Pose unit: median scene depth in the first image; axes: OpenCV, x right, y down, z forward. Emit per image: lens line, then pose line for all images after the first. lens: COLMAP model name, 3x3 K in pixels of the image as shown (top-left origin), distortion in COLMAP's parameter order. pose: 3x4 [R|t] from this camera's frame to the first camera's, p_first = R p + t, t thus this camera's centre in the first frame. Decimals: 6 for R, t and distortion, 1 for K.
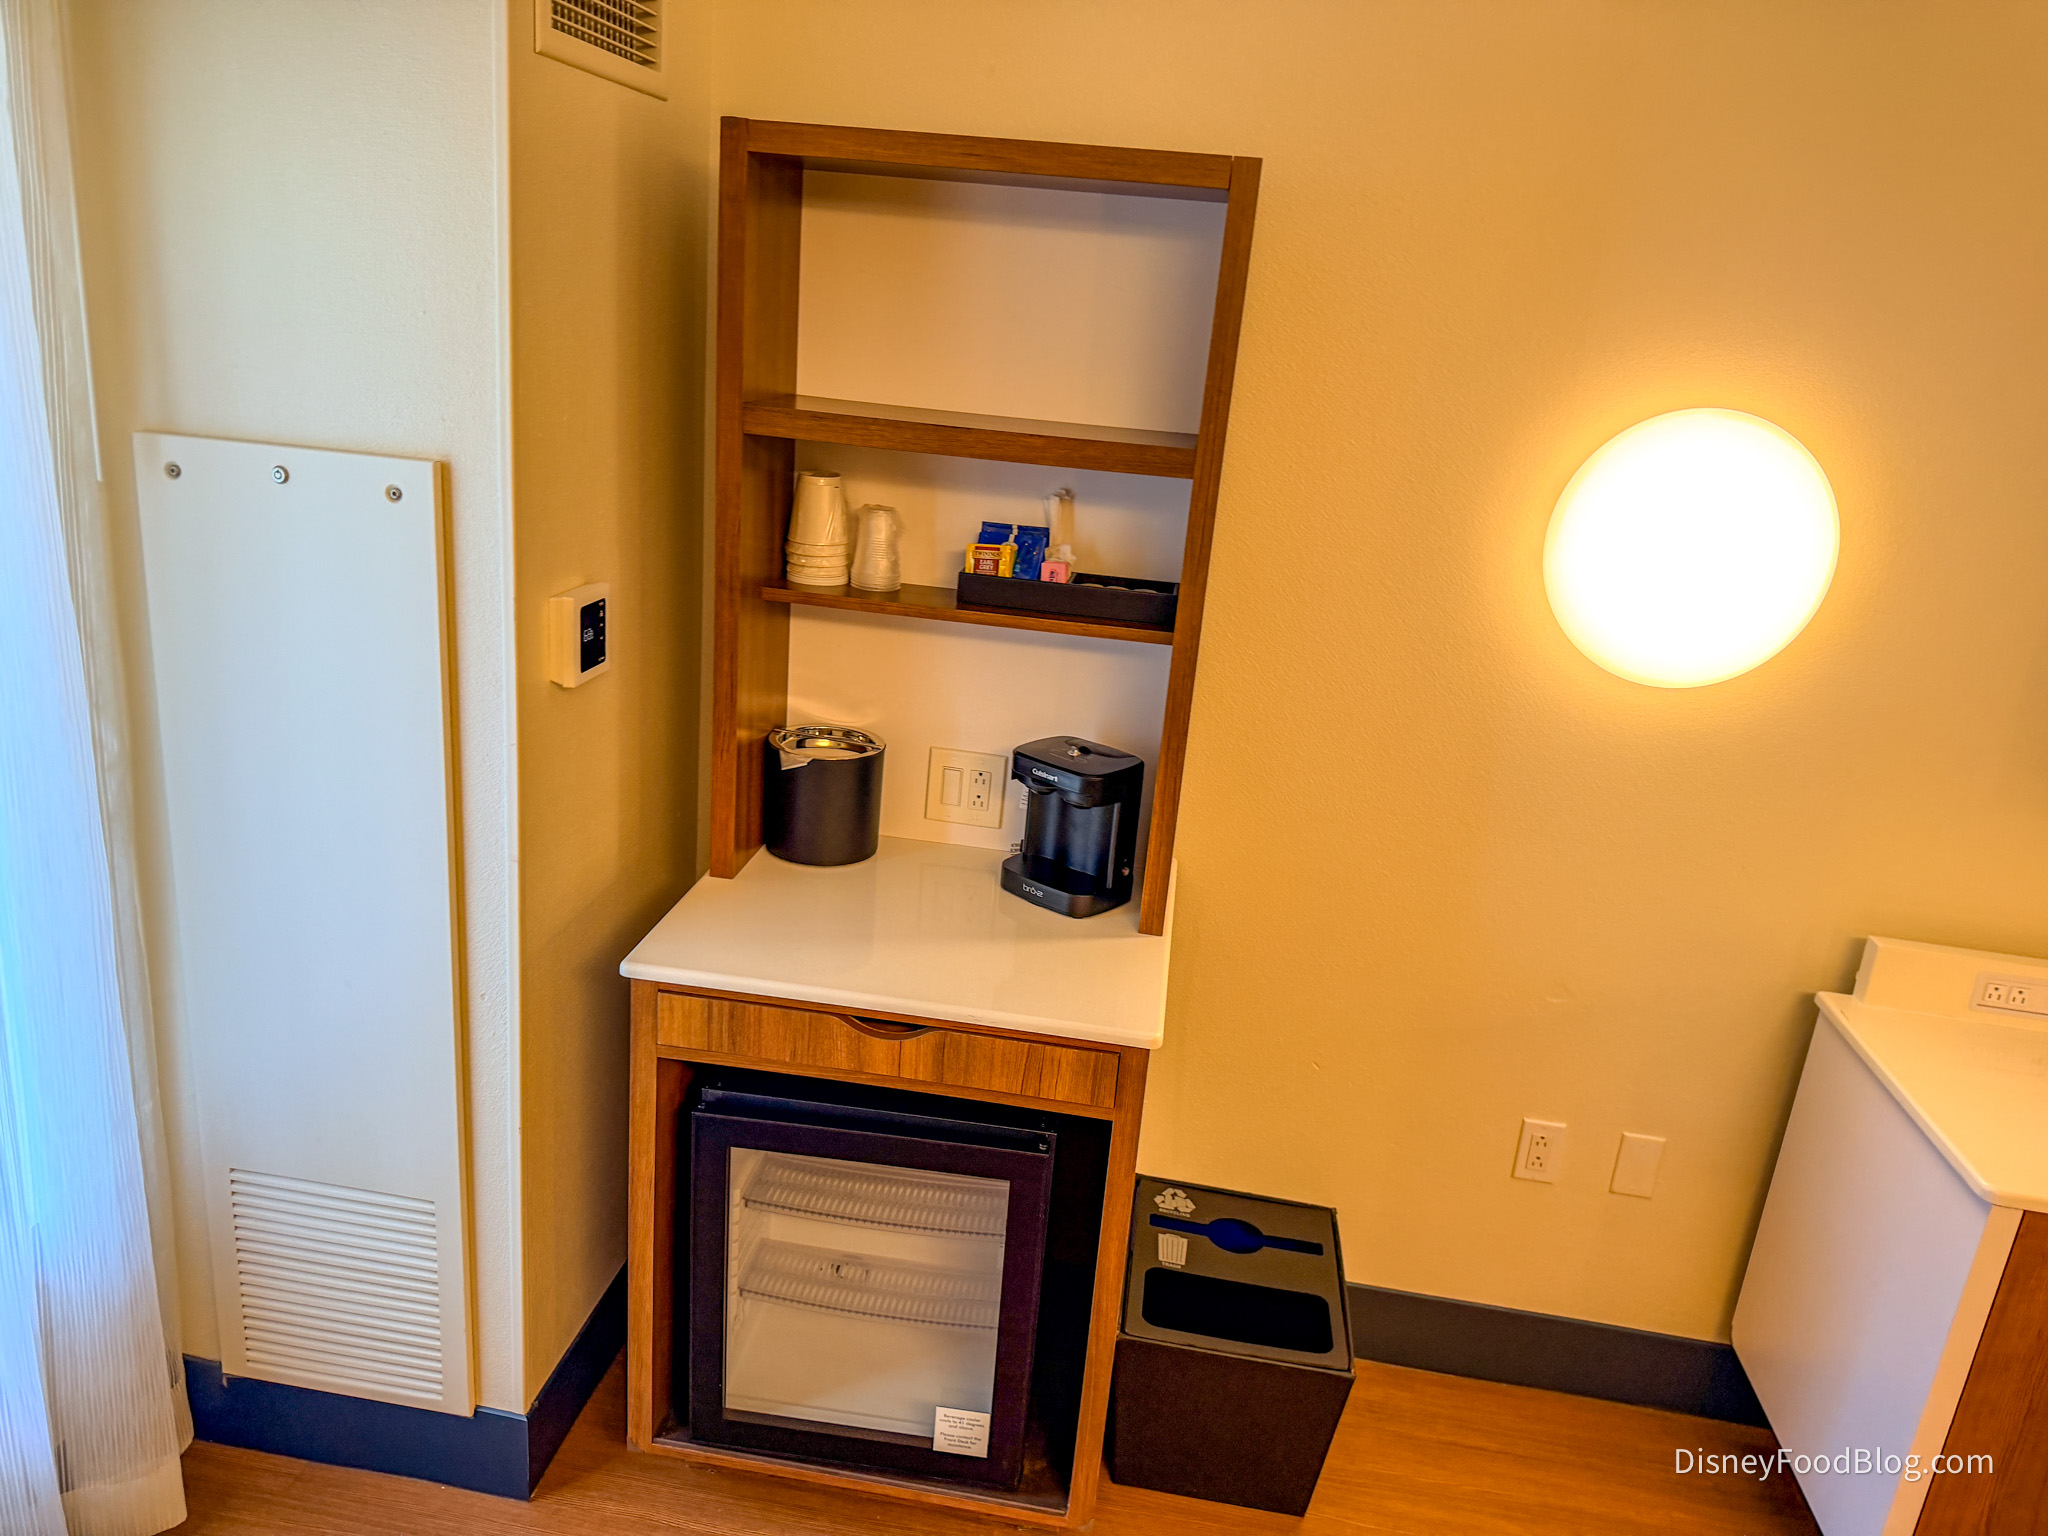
lens RADIAL K [[1441.3, 0, 1024.0], [0, 1441.3, 768.0], [0, 0, 1]] dist [0.103938, -0.213481]
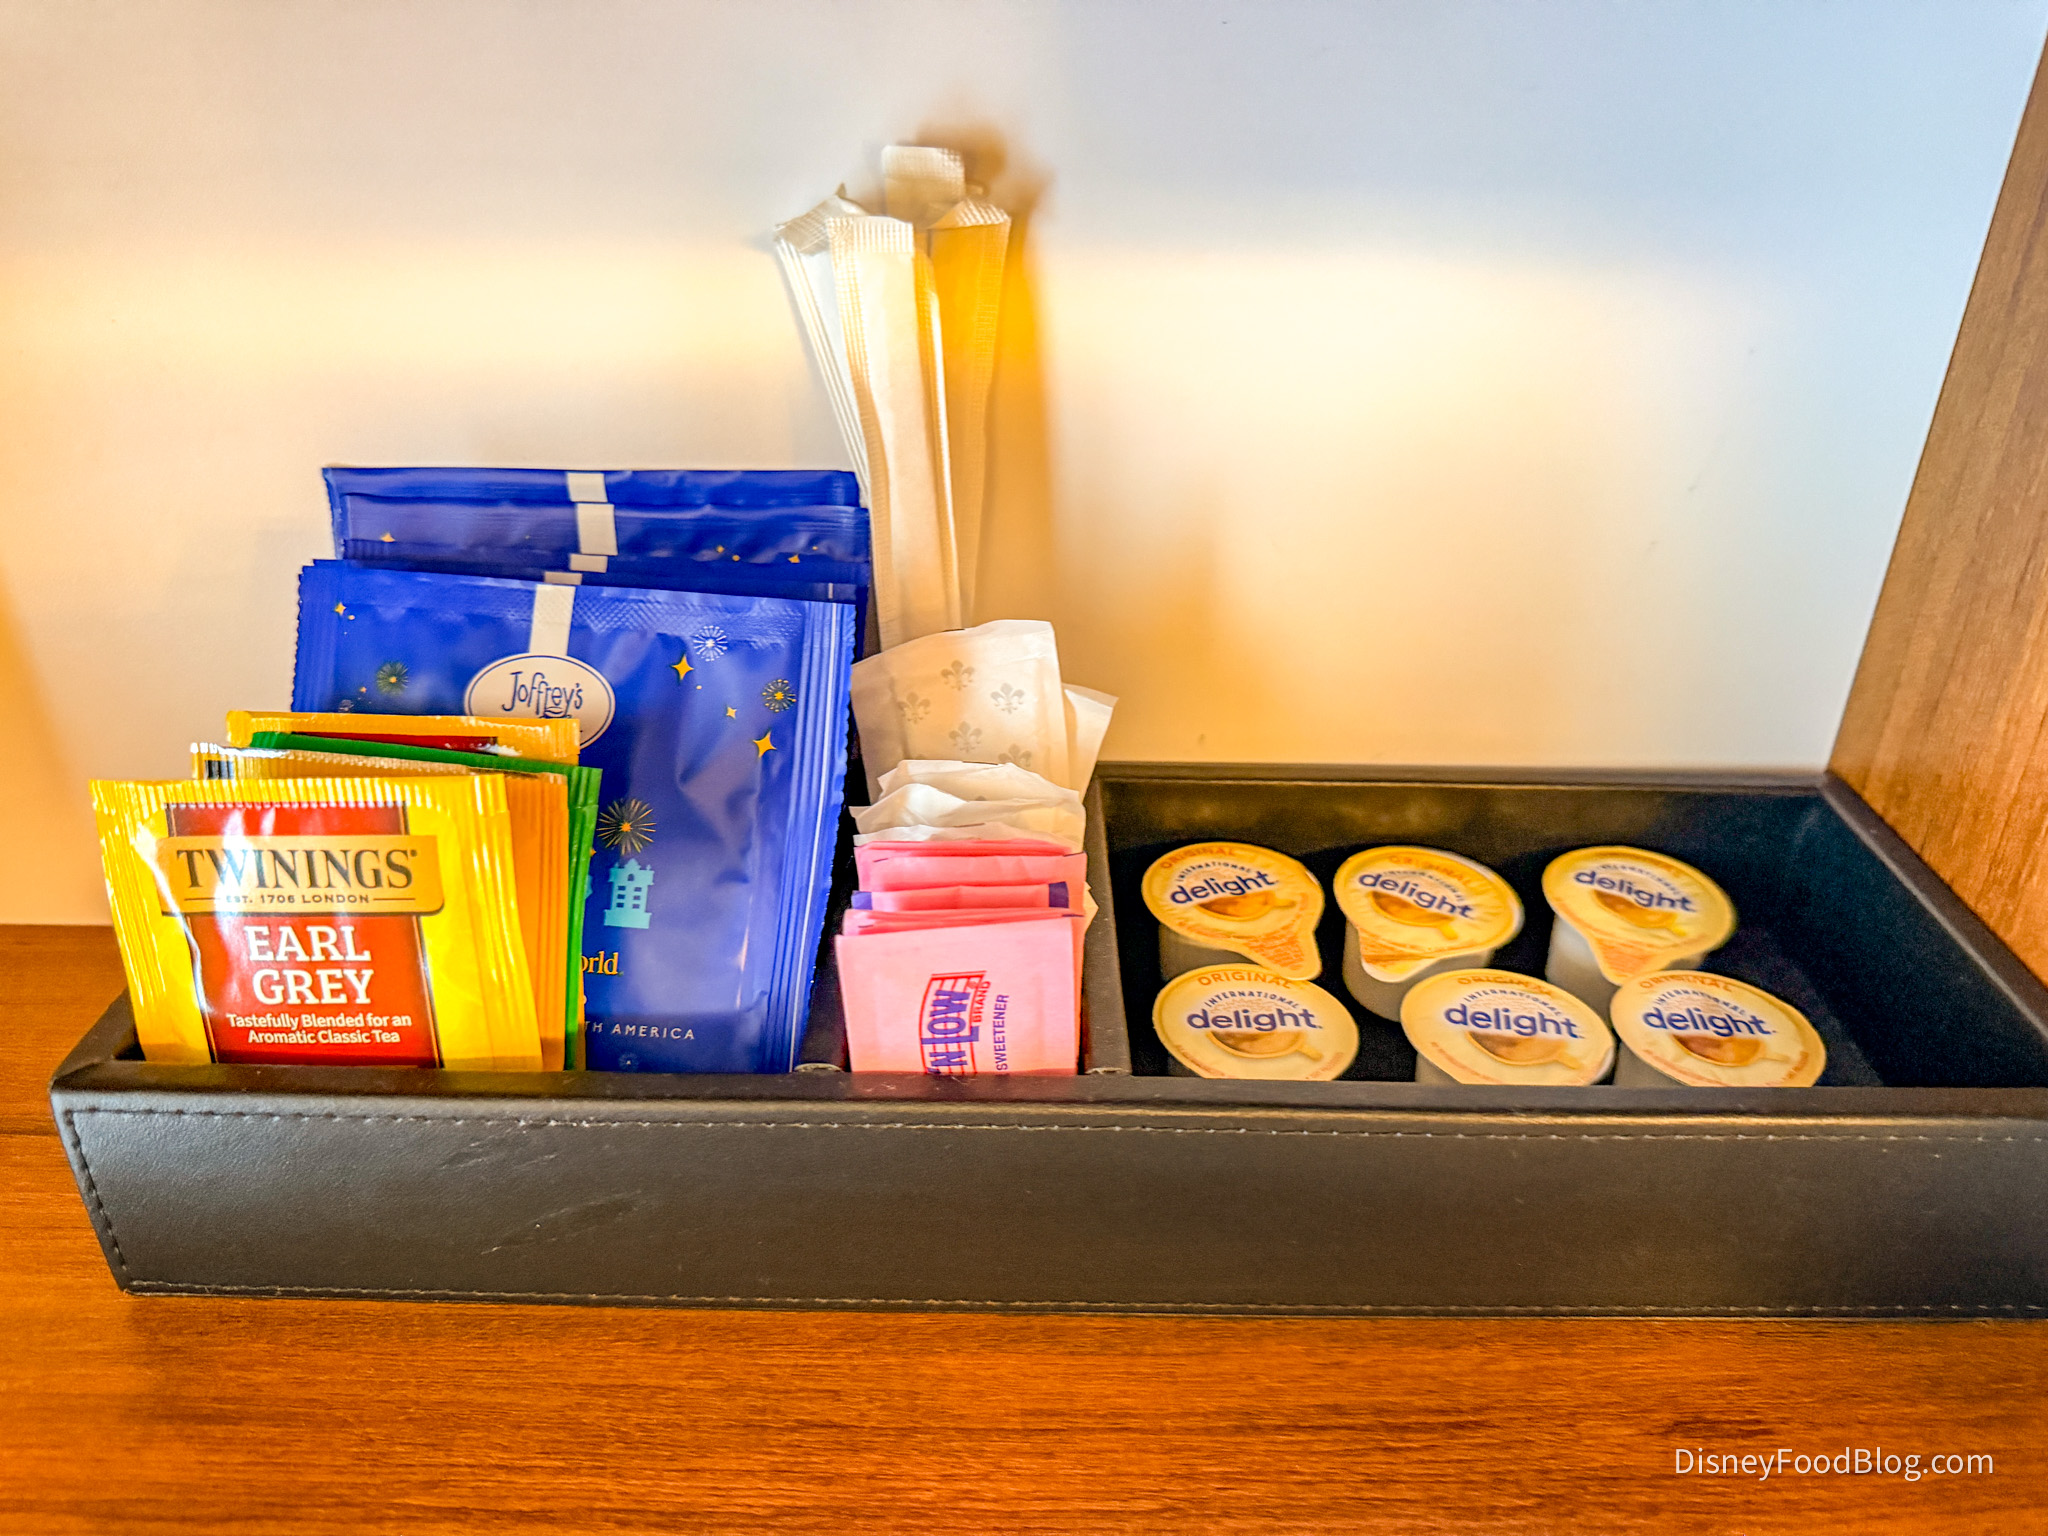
lens RADIAL K [[1441.3, 0, 1024.0], [0, 1441.3, 768.0], [0, 0, 1]] dist [0.103938, -0.213481]
pose [[0.988079, -0.126682, 0.087472, 0.017602], [0.106265, 0.972368, 0.207867, -0.168309], [-0.111388, -0.196094, 0.974238, 0.879334]]
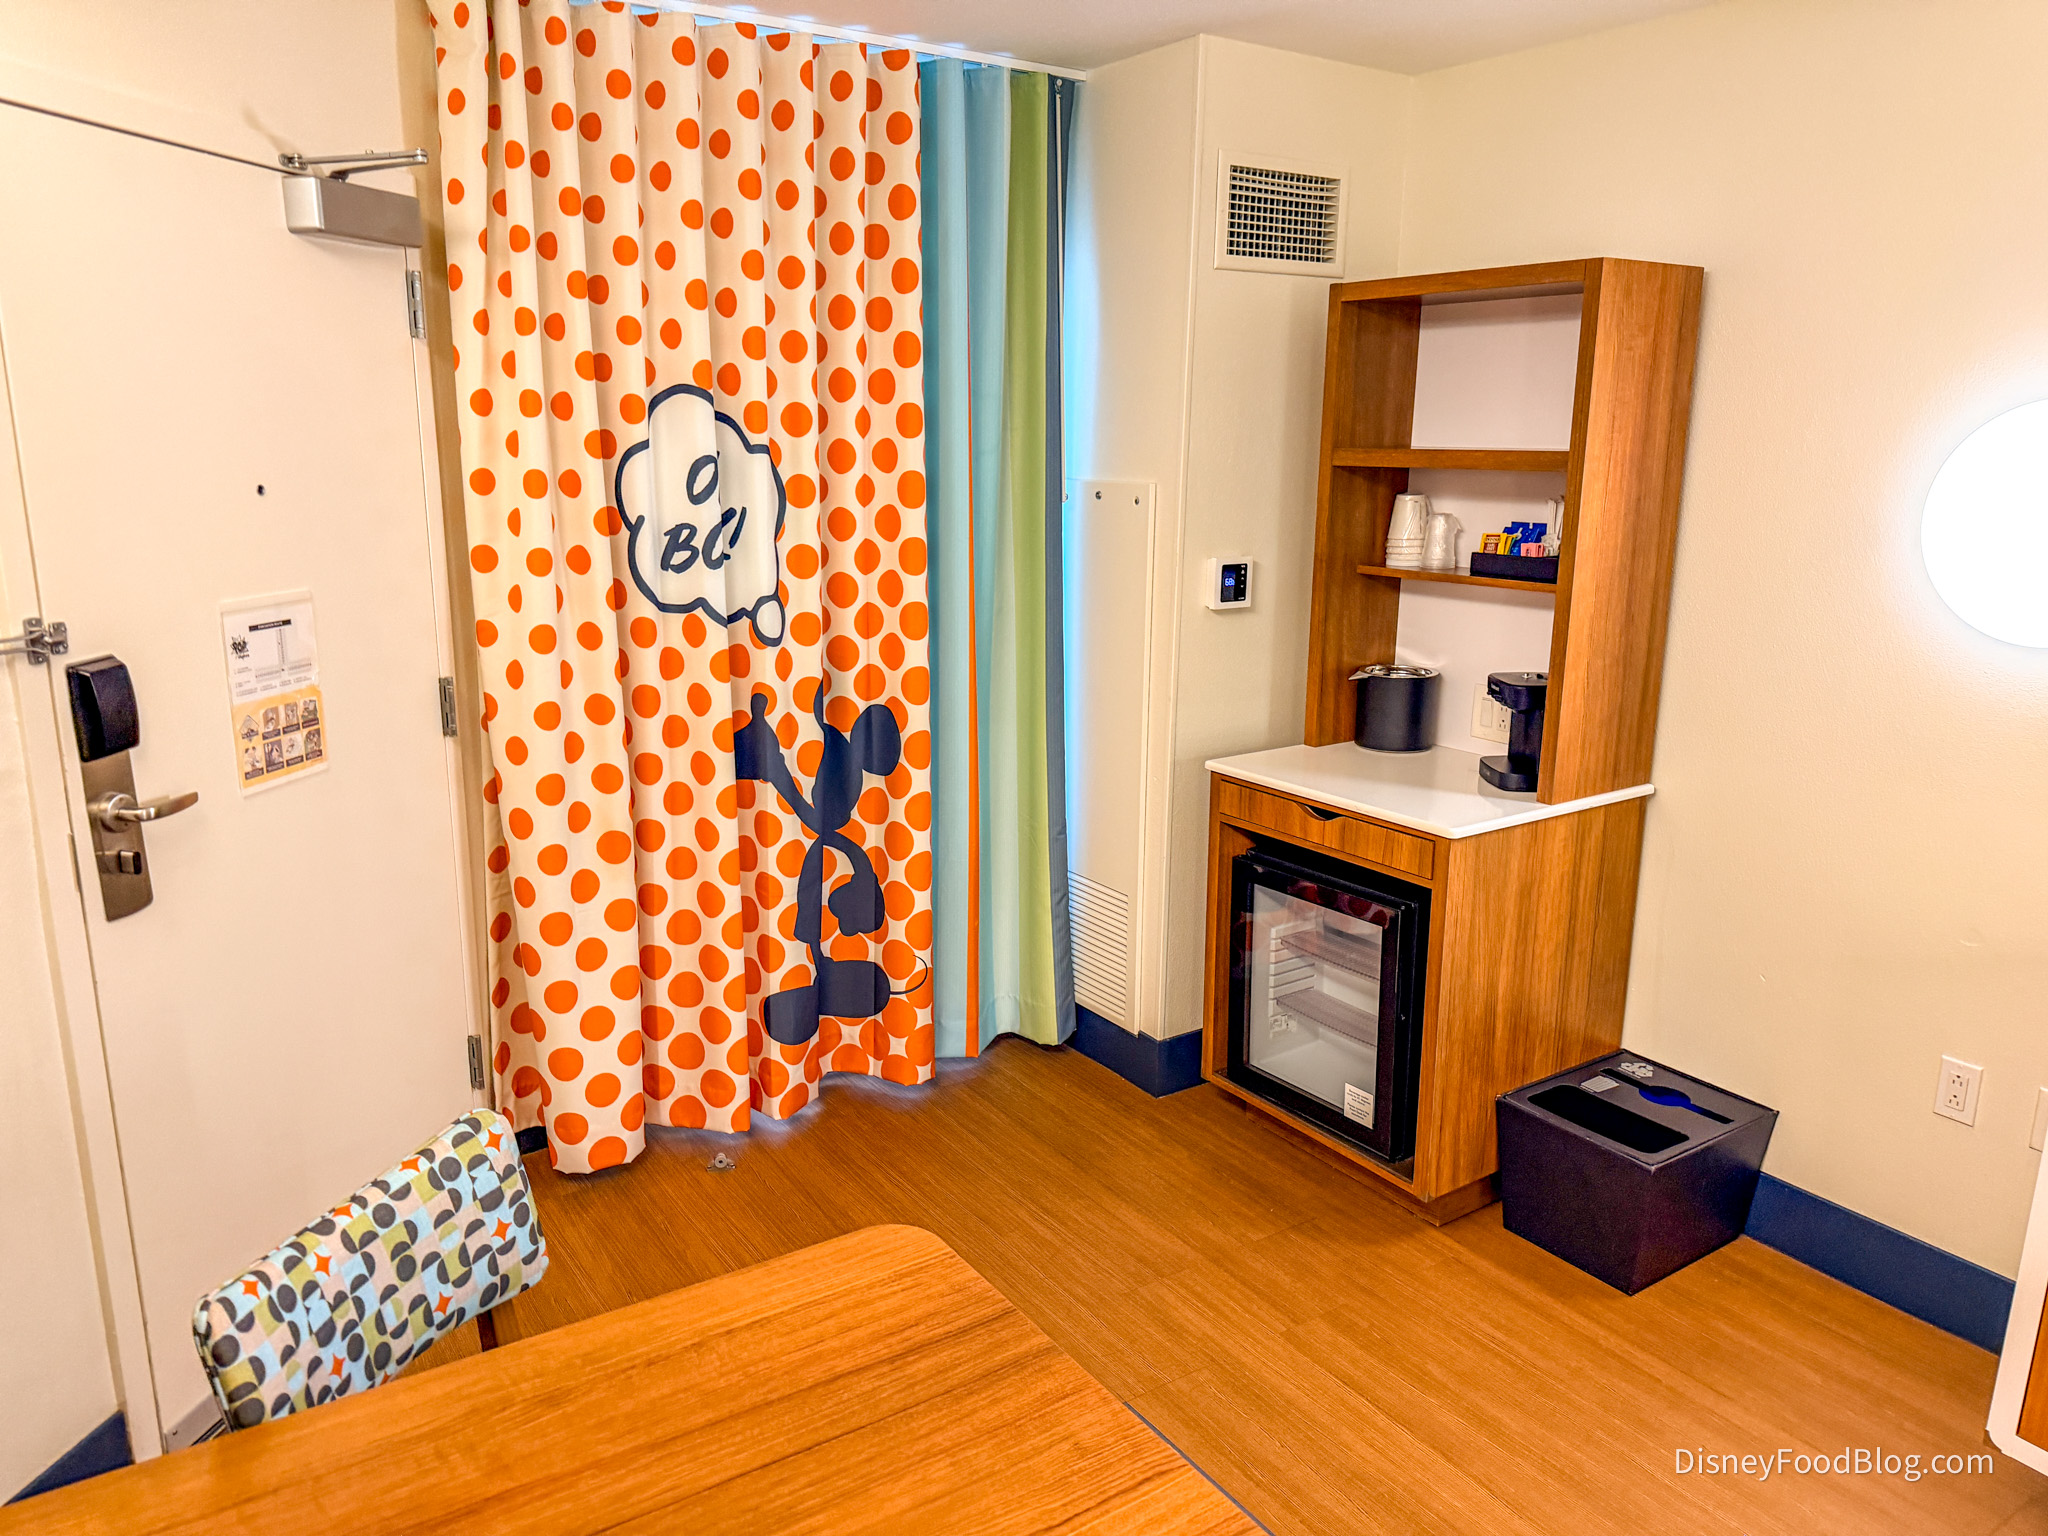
lens RADIAL K [[1441.3, 0, 1024.0], [0, 1441.3, 768.0], [0, 0, 1]] dist [0.103938, -0.213481]
pose [[0.673065, 0.088944, -0.734216, 0.753734], [-0.172529, 0.984235, -0.038928, 0.217160], [0.719178, 0.152874, 0.677799, -0.303180]]
